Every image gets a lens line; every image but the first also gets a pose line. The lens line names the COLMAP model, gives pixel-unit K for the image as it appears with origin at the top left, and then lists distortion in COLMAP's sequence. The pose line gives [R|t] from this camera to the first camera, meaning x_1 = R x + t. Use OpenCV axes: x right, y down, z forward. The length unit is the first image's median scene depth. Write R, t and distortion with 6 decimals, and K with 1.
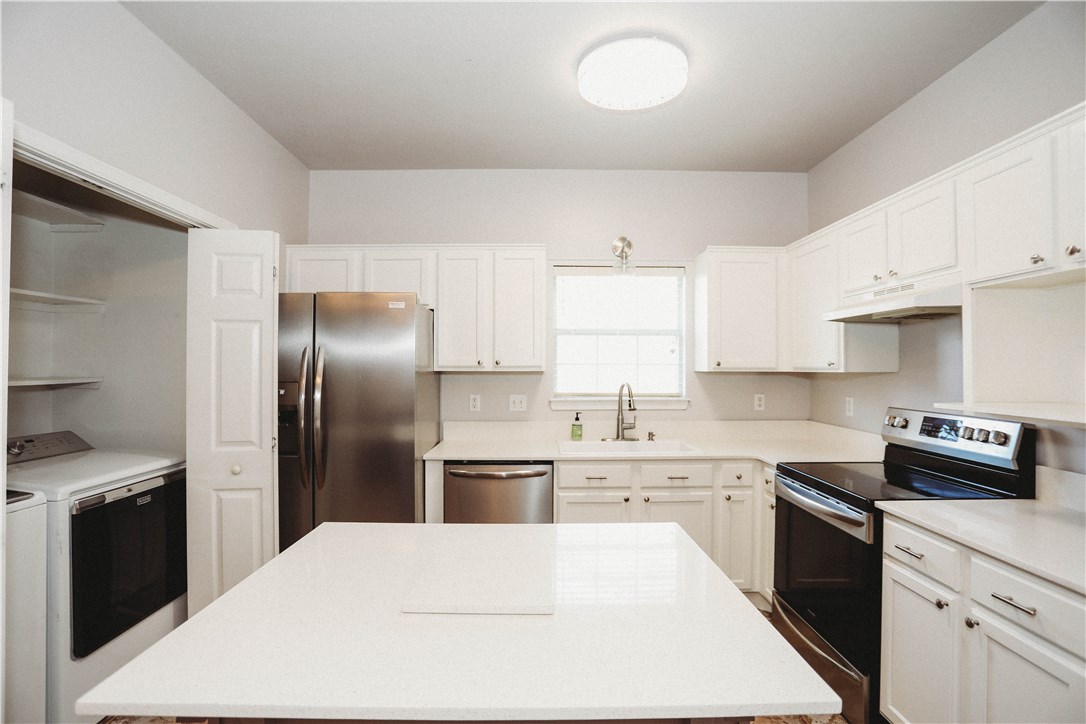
lens RADIAL K [[527.8, 0, 541.8], [0, 527.8, 364.3], [0, 0, 1]] dist [-0.070911, 0.027783]
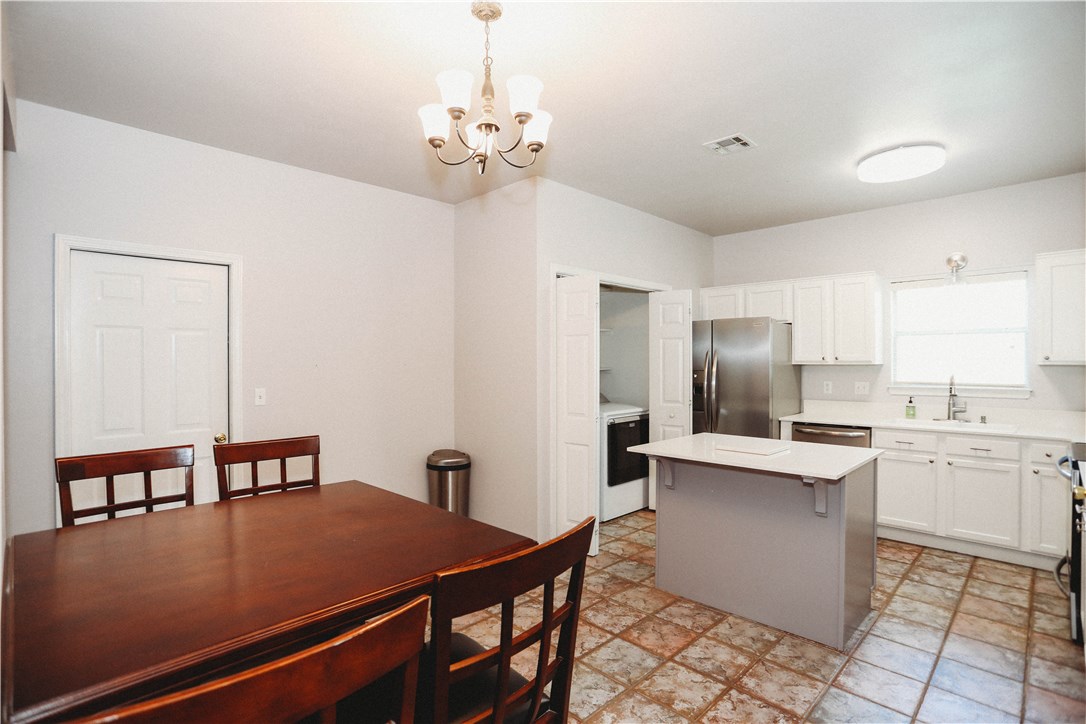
lens RADIAL K [[527.8, 0, 533.9], [0, 527.8, 361.3], [0, 0, 1]] dist [-0.070911, 0.027783]
pose [[0.684989, -0.004068, -0.728542, 0.404098], [0.009778, 0.999946, 0.003611, -0.009148], [0.728488, -0.009597, 0.684991, -0.599422]]
